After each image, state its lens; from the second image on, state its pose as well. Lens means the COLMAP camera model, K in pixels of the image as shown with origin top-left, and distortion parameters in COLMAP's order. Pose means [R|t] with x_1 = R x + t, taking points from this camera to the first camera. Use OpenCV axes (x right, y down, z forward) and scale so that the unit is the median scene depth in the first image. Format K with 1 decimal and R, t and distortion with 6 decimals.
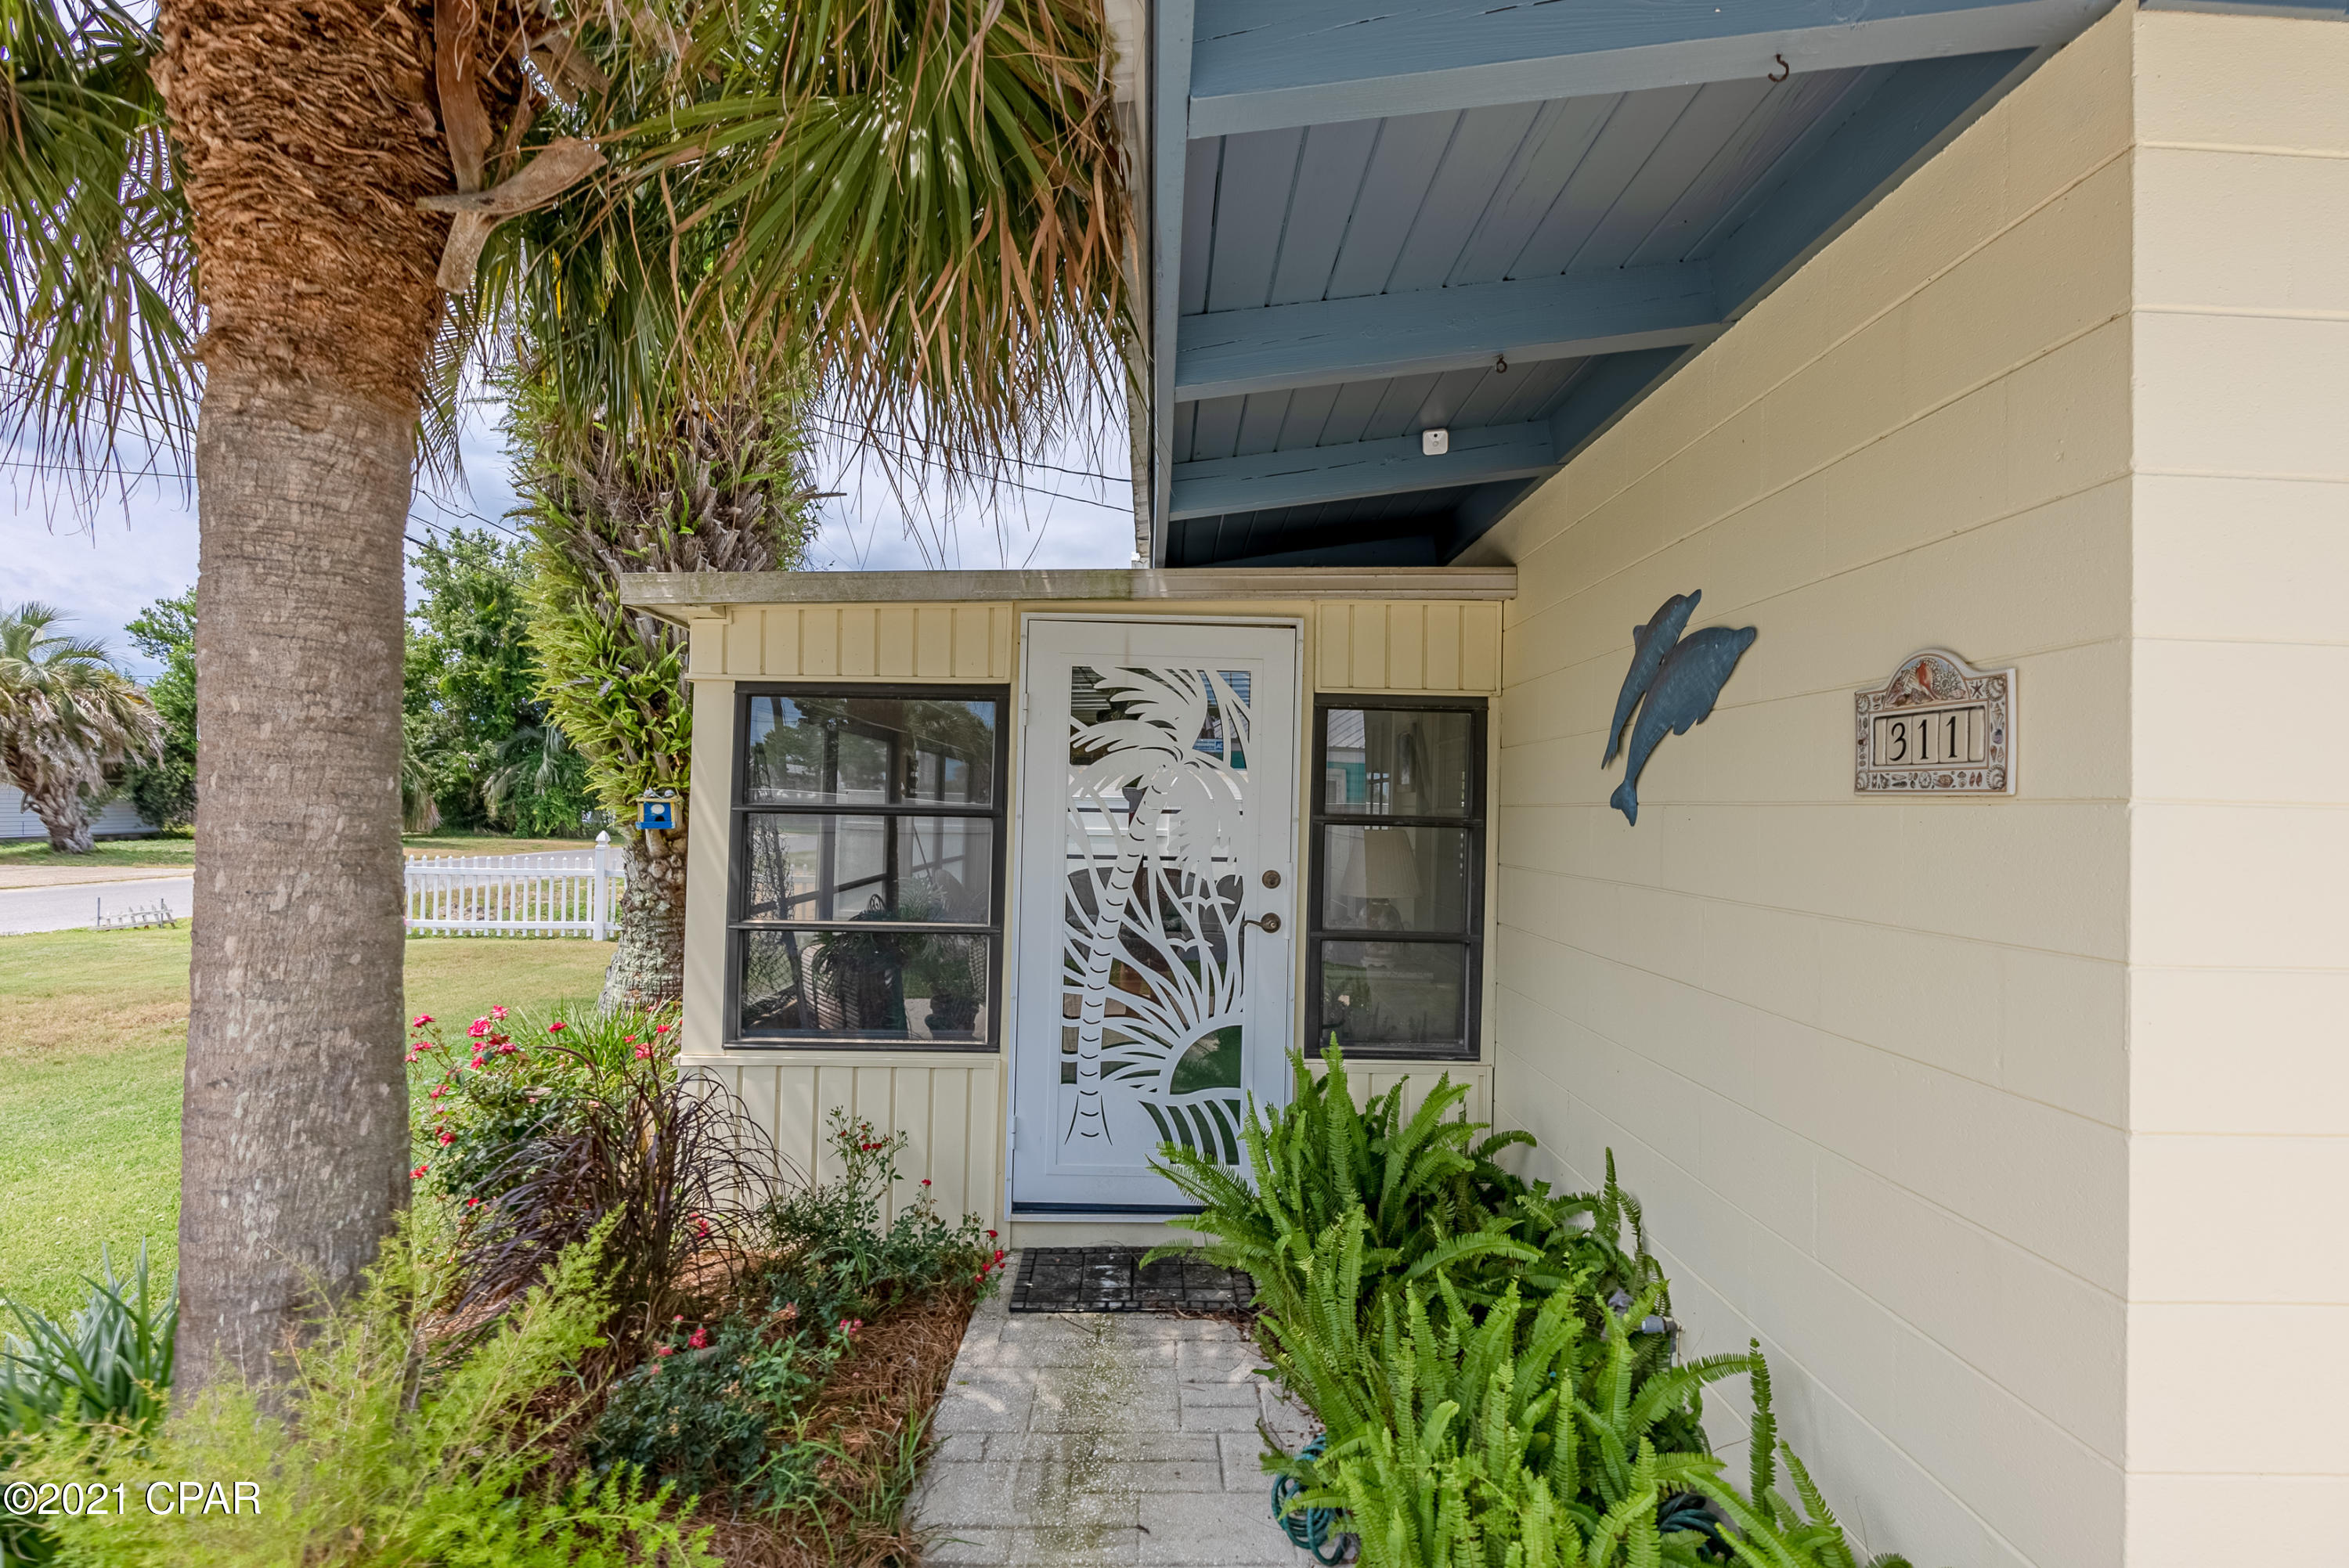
lens RADIAL K [[1067.4, 0, 1177.9], [0, 1067.4, 792.2], [0, 0, 1]] dist [-0.009638, 0.003249]
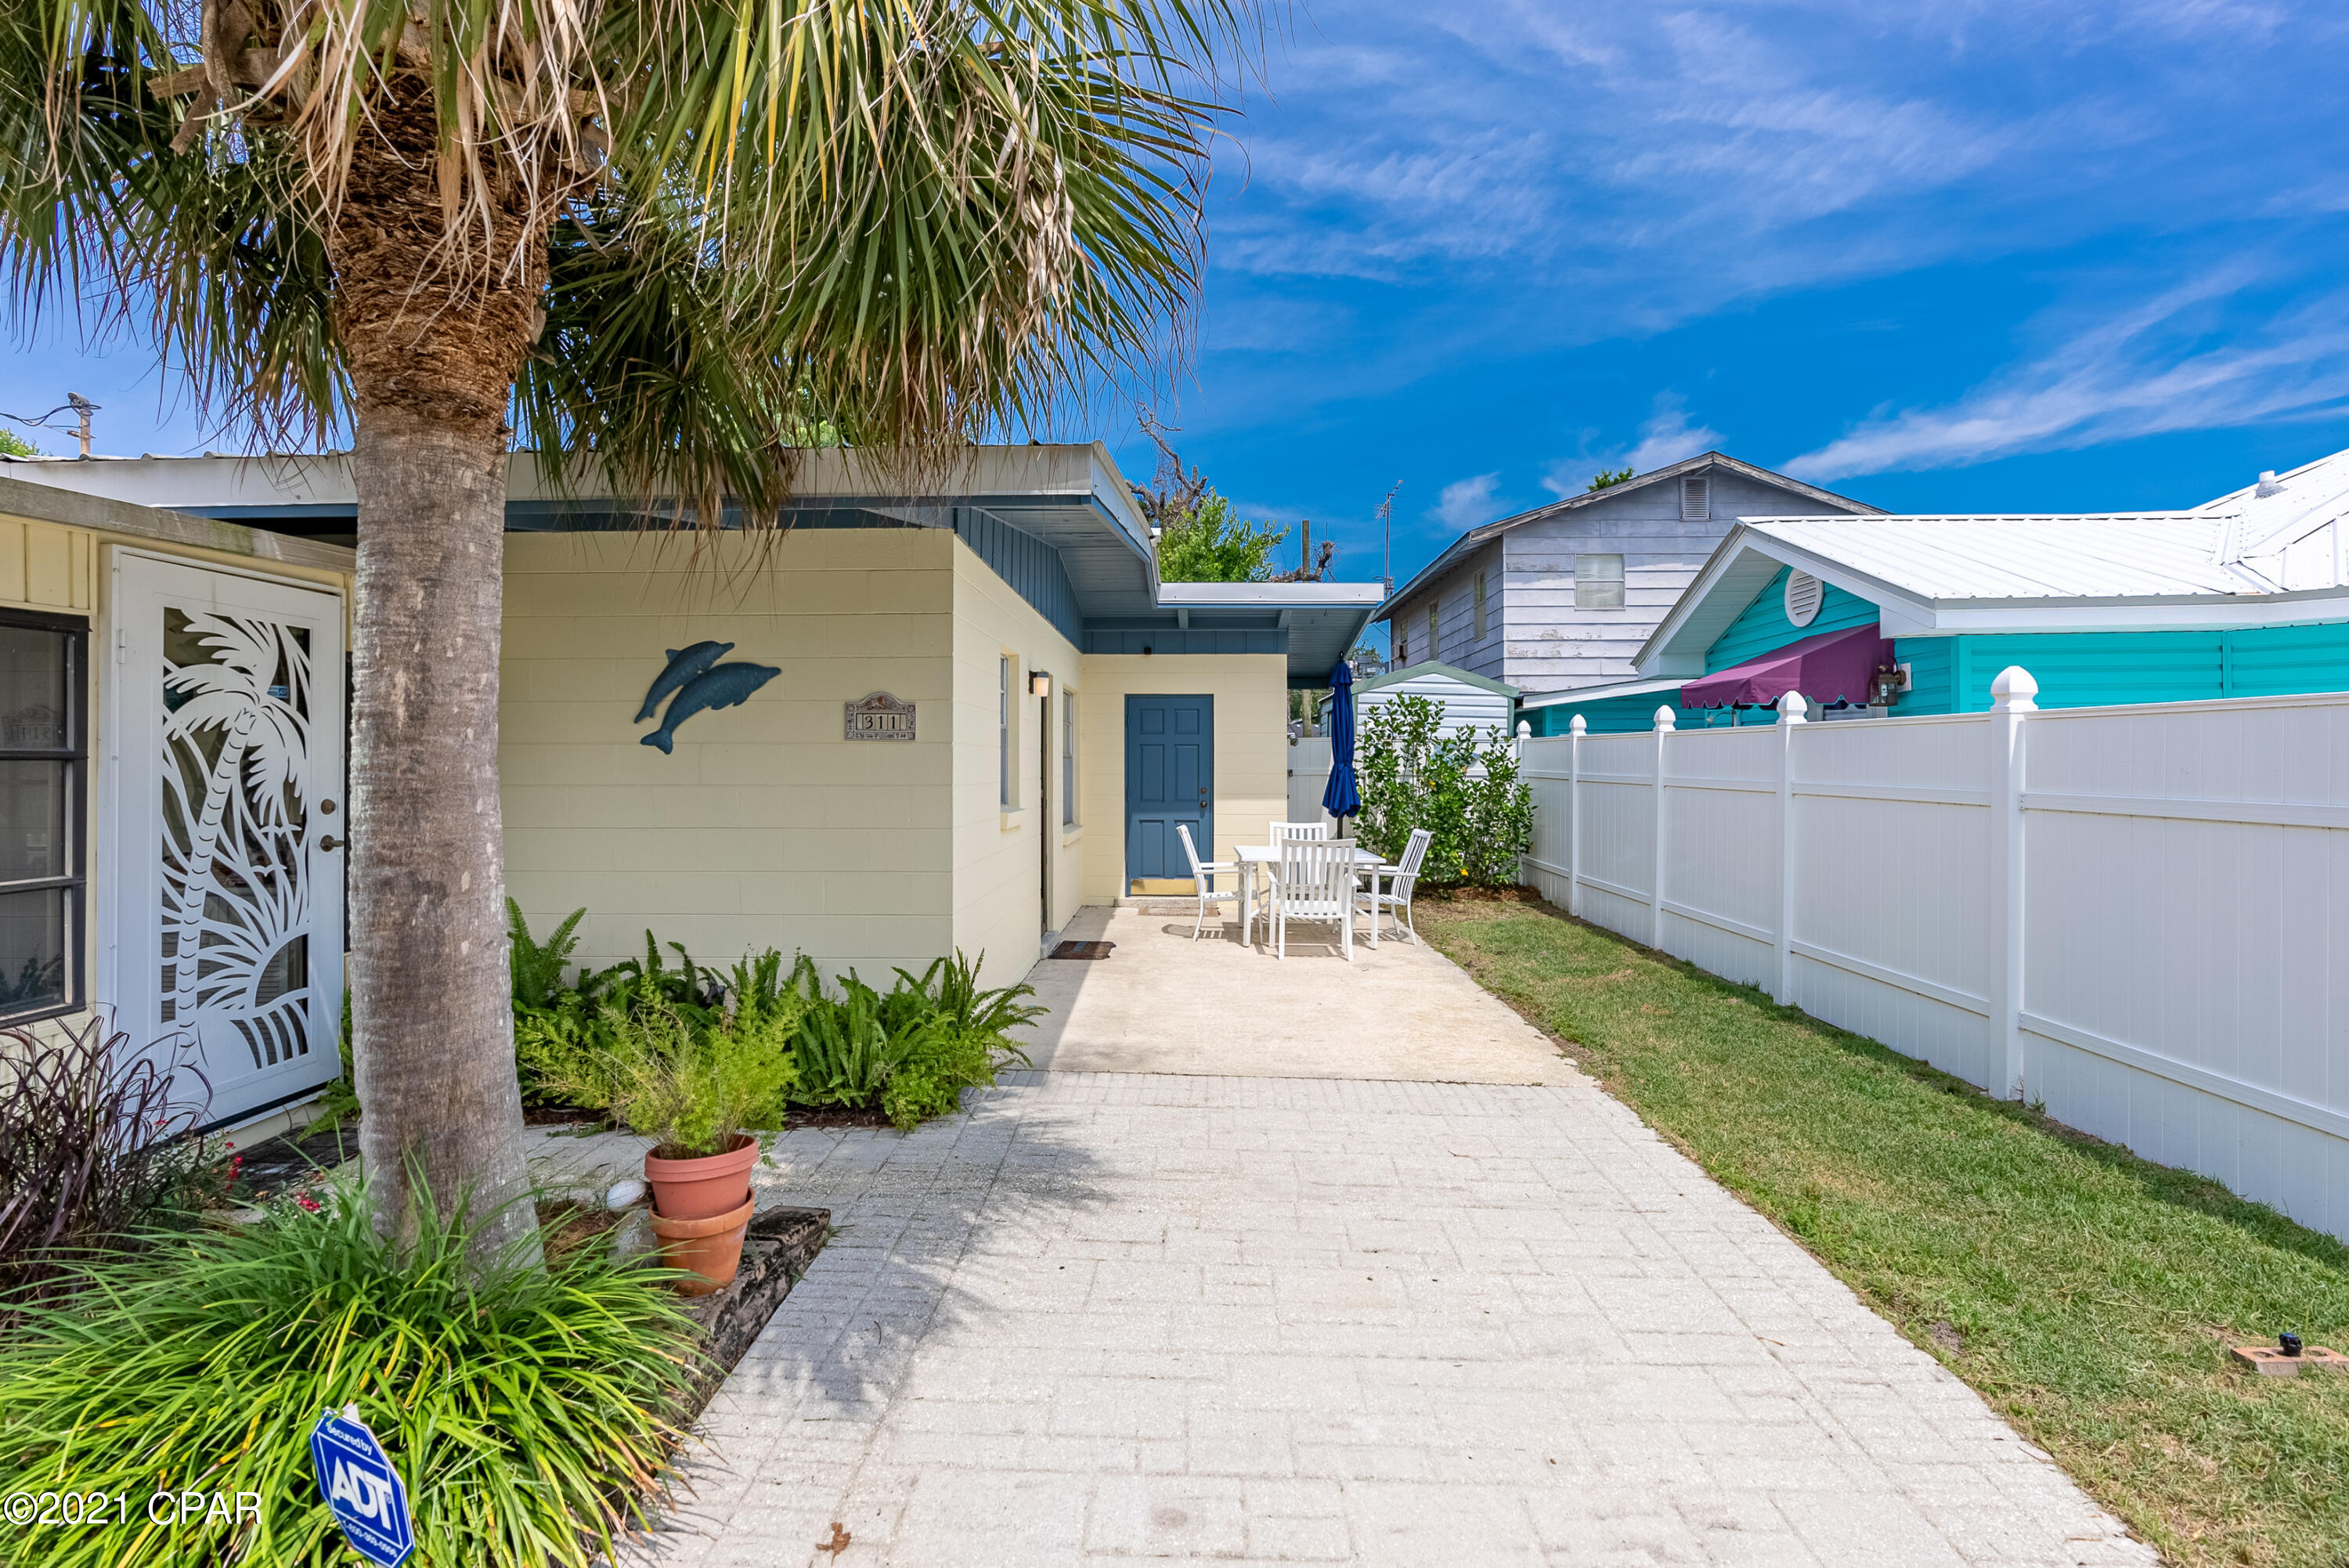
lens RADIAL K [[1067.4, 0, 1164.3], [0, 1067.4, 765.4], [0, 0, 1]] dist [-0.009638, 0.003249]
pose [[0.062994, -0.025509, 0.997688, -1.037377], [-0.012531, 0.999574, 0.026348, -0.007259], [-0.997935, -0.014162, 0.062647, -0.003771]]
